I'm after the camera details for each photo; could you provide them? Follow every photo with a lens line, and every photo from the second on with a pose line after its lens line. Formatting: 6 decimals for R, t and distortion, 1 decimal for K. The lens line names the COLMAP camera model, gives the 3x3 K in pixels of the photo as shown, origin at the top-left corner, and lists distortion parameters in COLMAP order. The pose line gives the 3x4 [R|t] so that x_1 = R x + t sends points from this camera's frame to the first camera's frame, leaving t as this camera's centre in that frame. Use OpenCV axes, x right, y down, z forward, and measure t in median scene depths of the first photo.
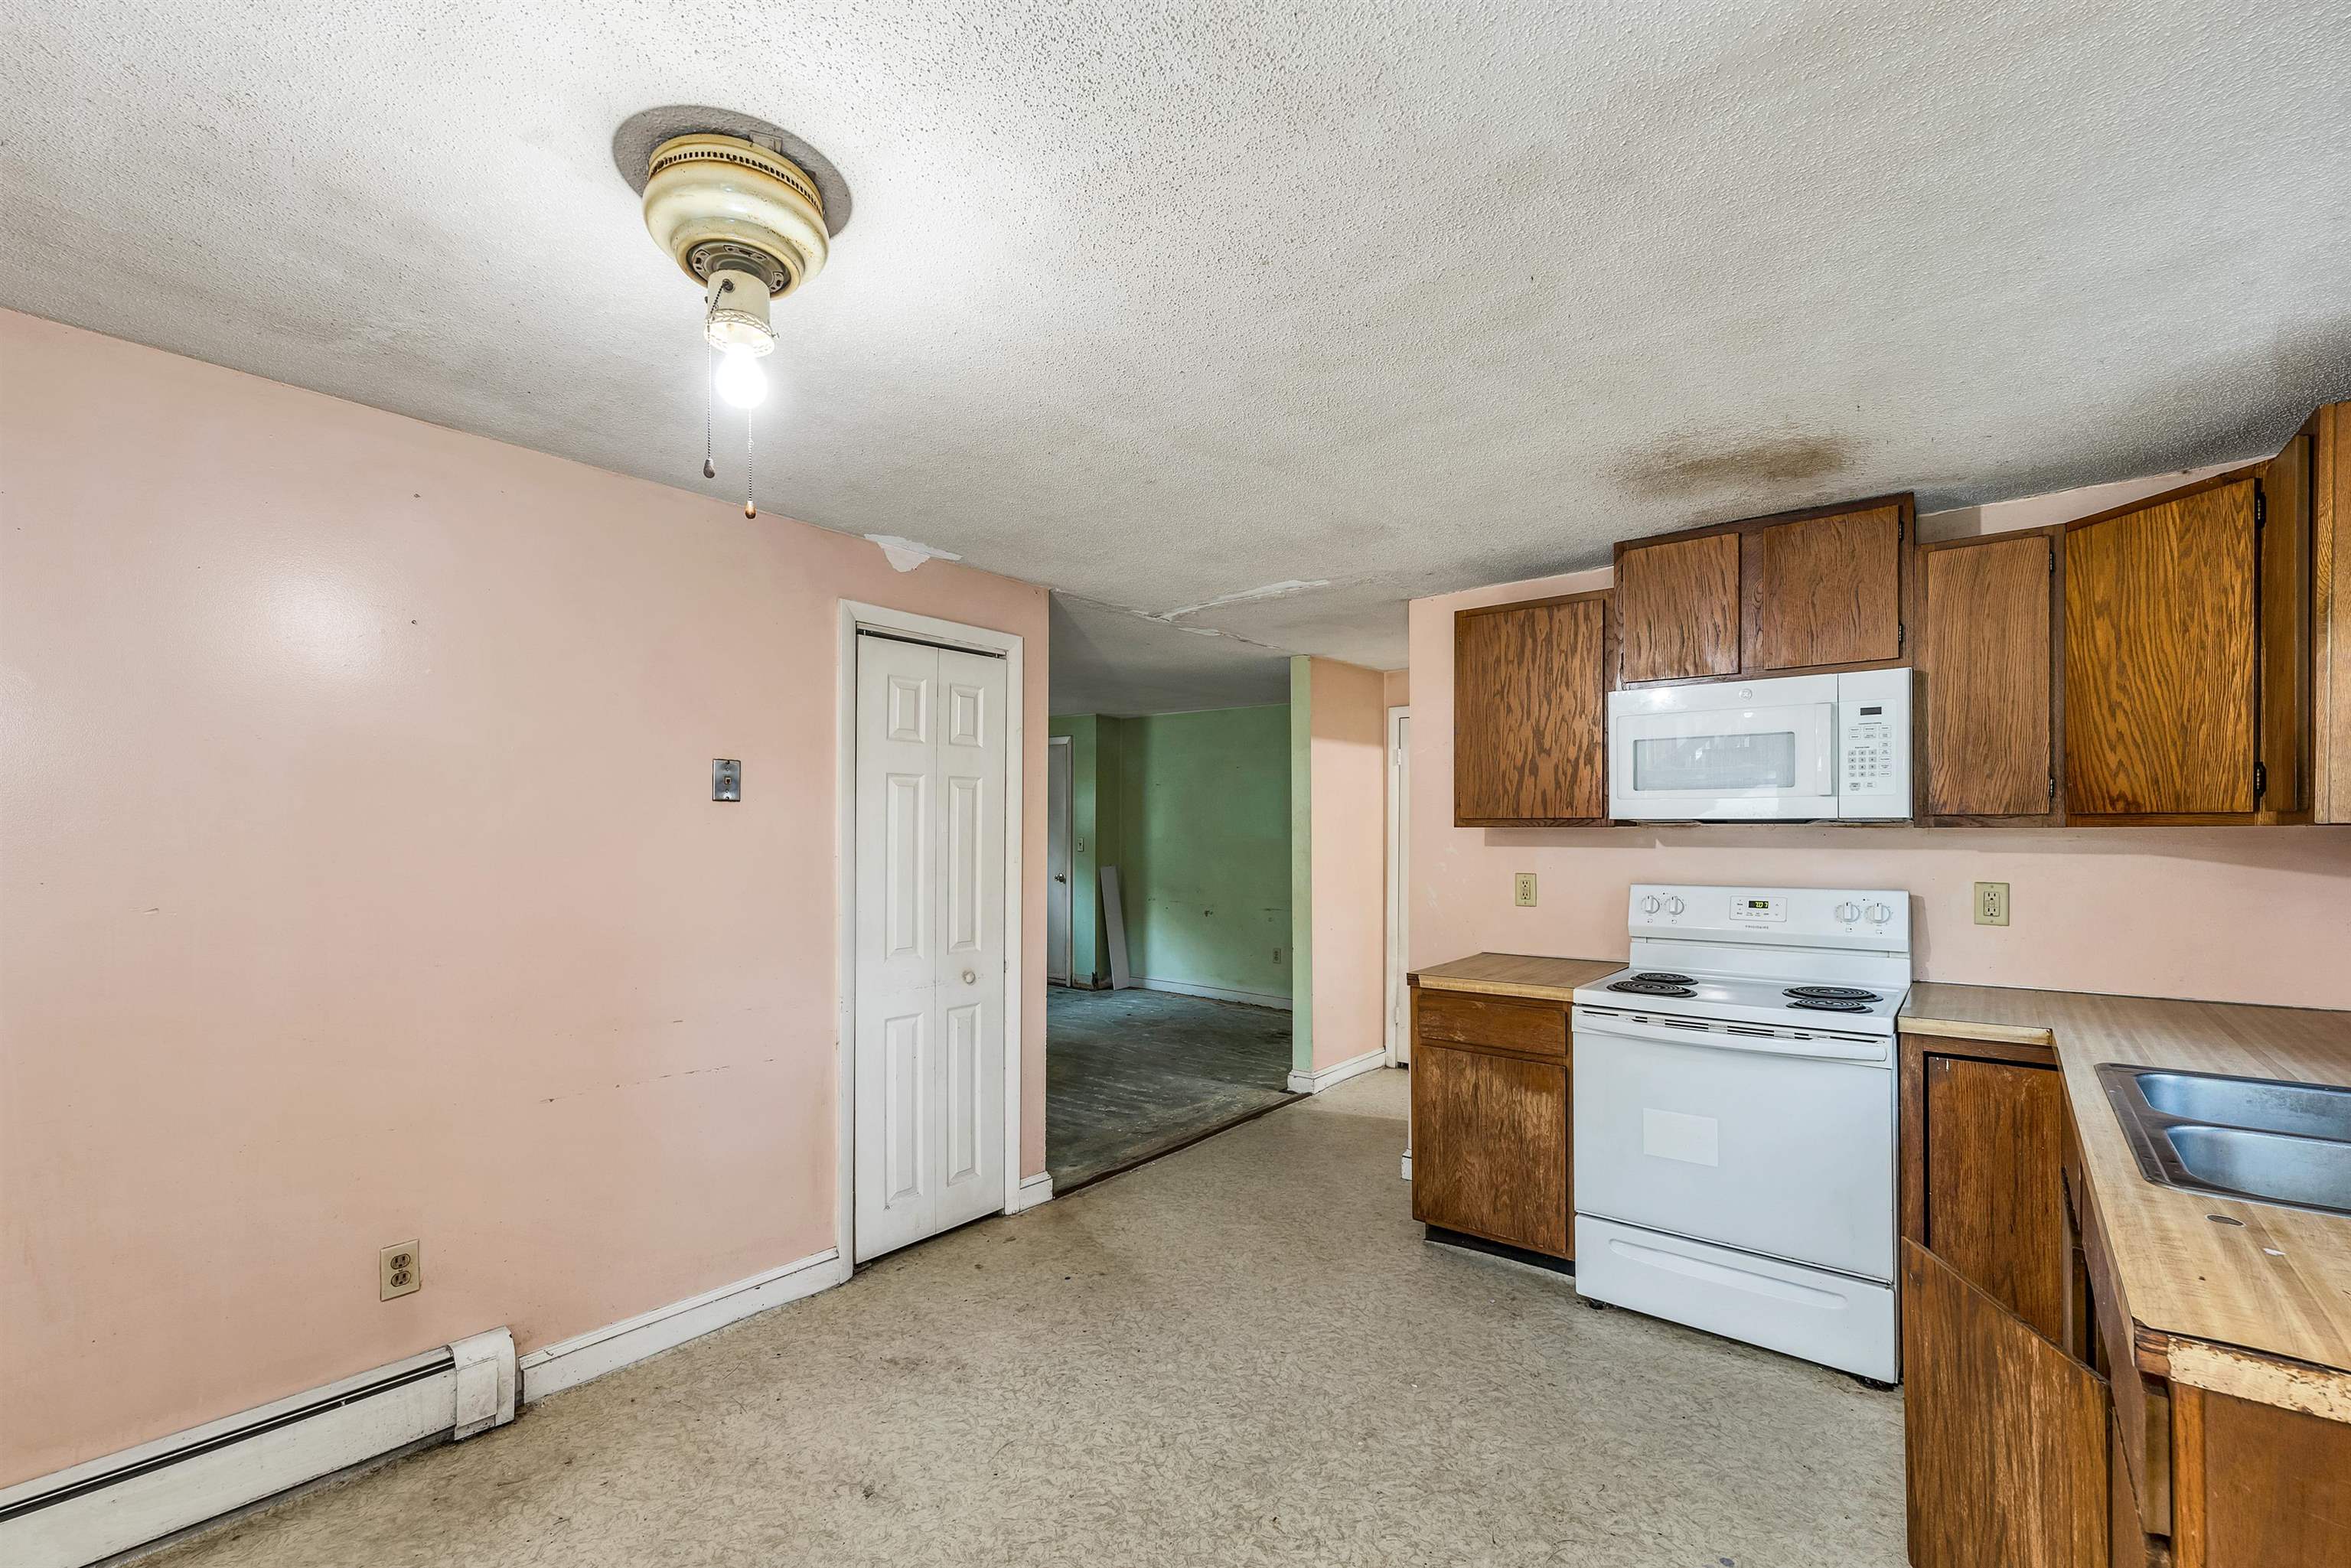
lens RADIAL K [[979.0, 0, 1135.0], [0, 979.0, 831.1], [0, 0, 1]] dist [0.001444, -0.000442]
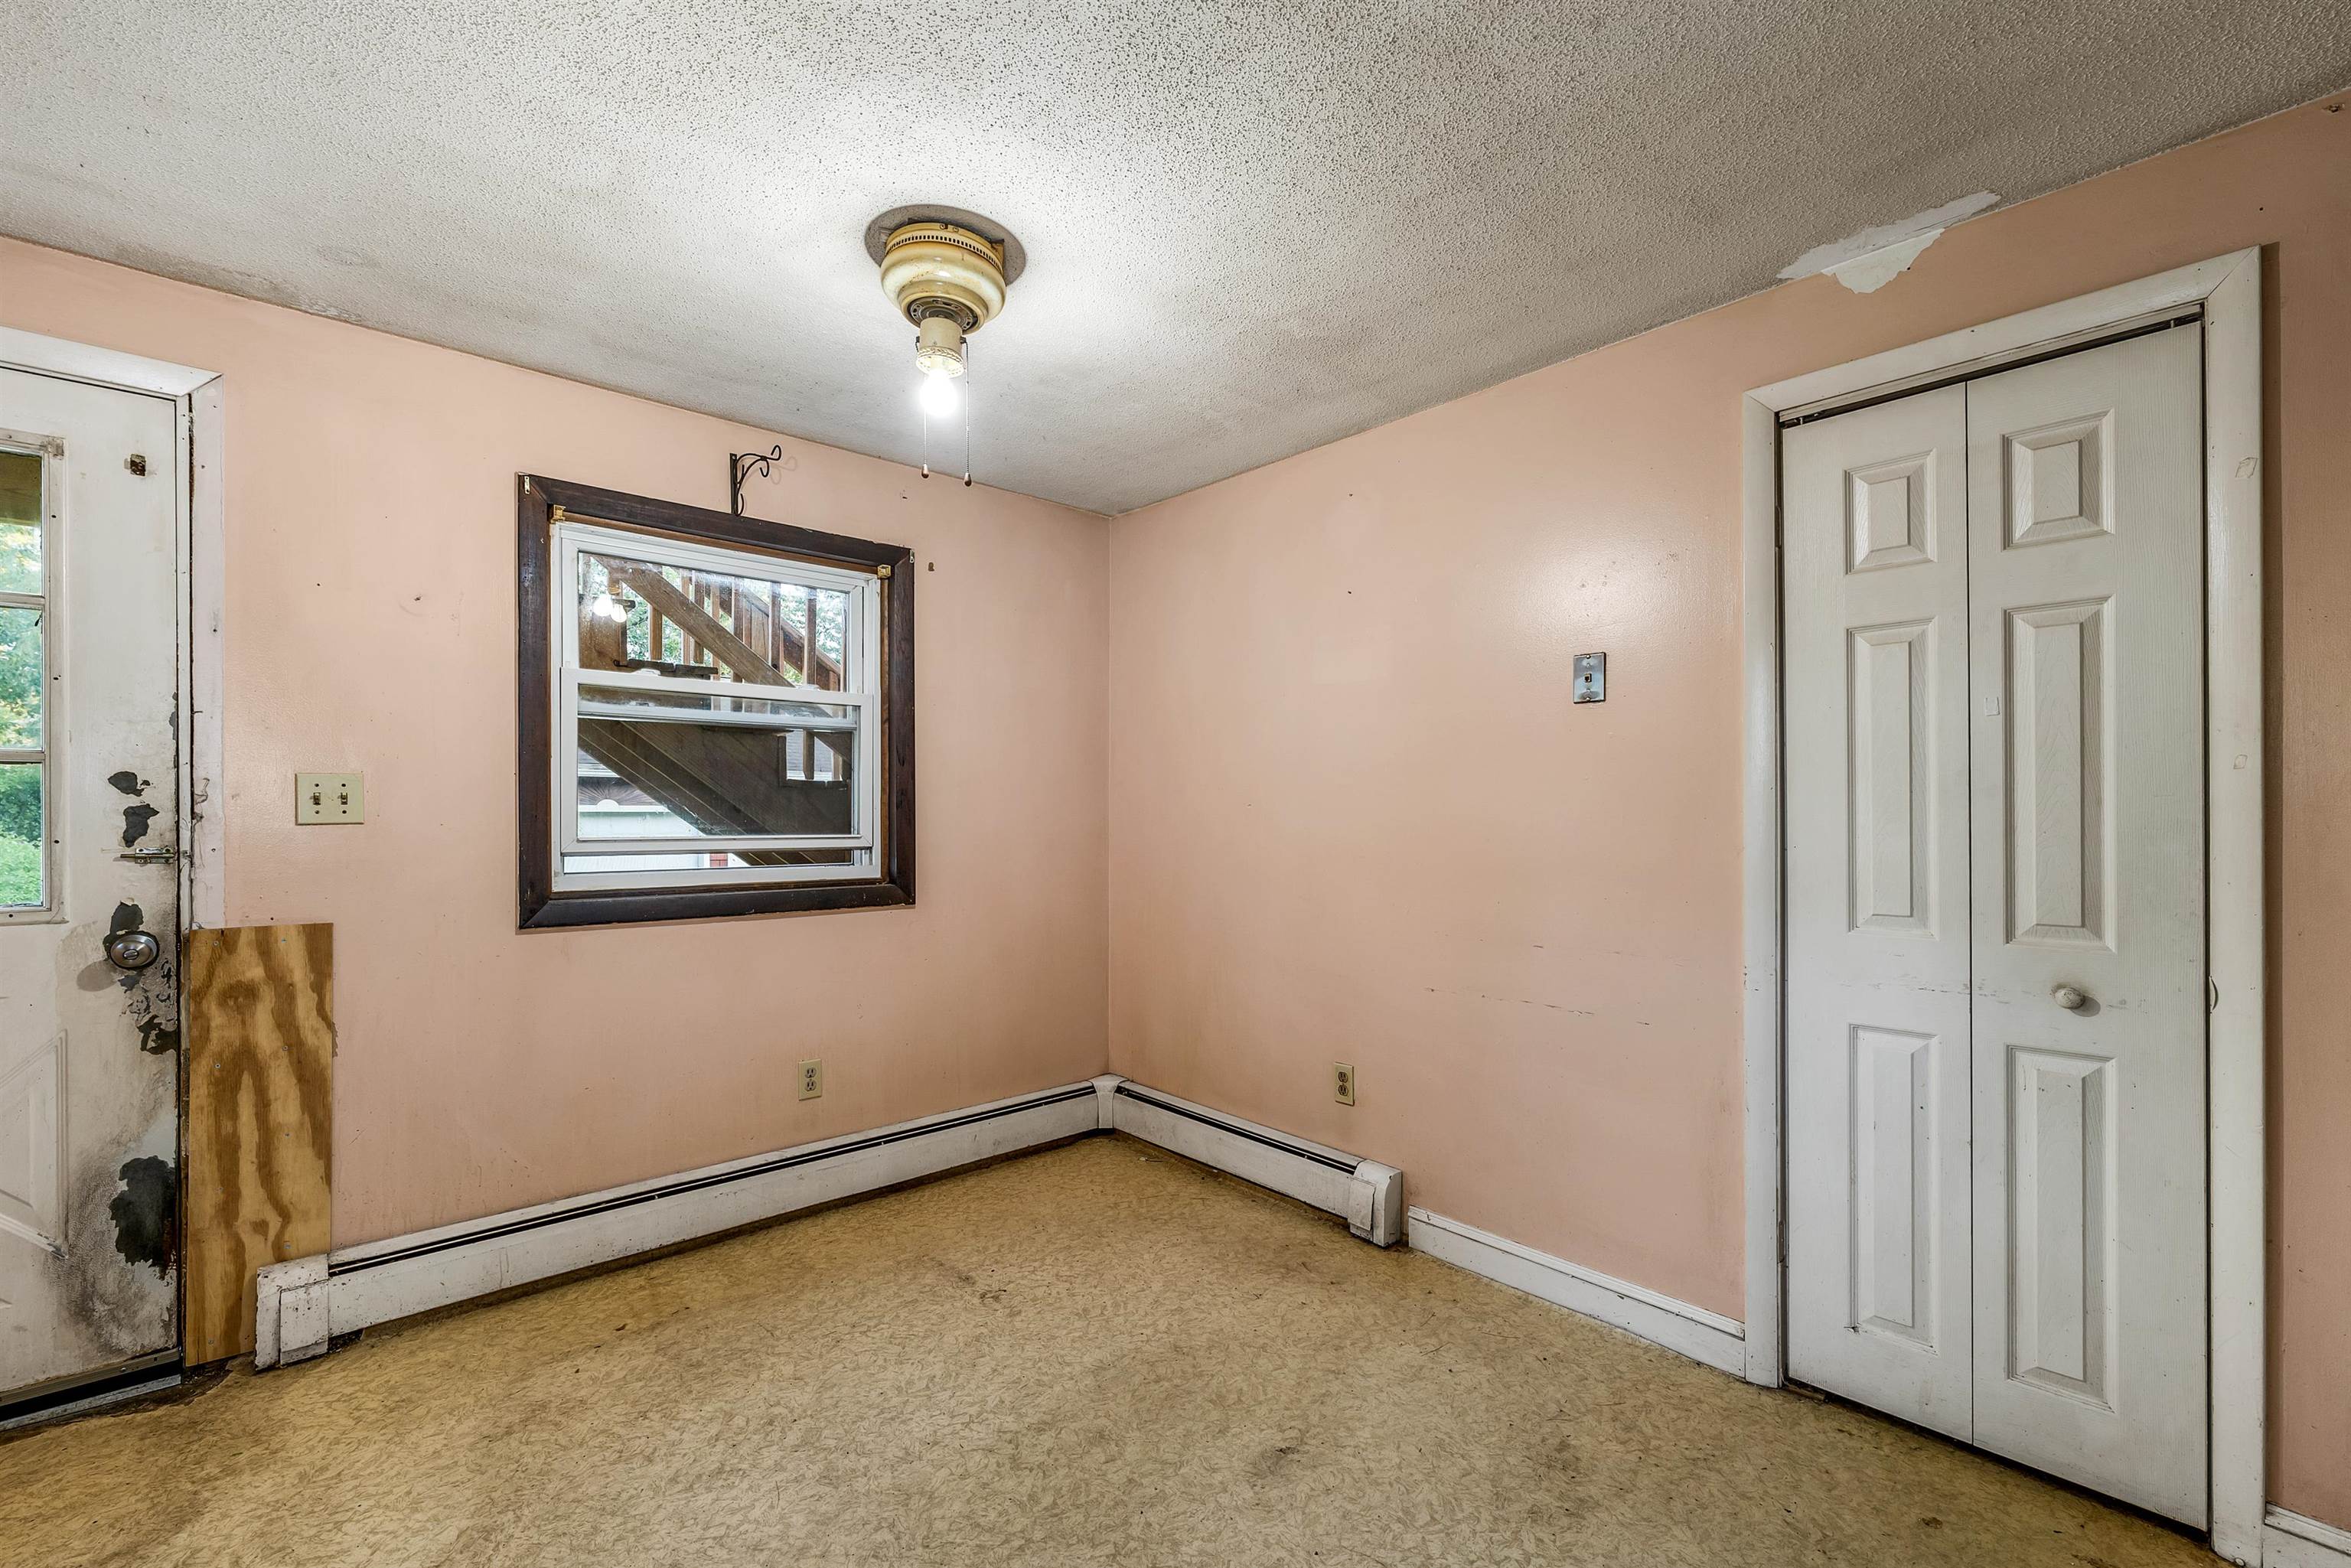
lens RADIAL K [[979.0, 0, 1175.8], [0, 979.0, 801.6], [0, 0, 1]] dist [0.001444, -0.000442]
pose [[-0.111114, -0.009465, -0.993763, 0.434738], [0.006785, 0.999924, -0.010282, 0.059107], [0.993784, -0.007885, -0.111042, 0.680781]]
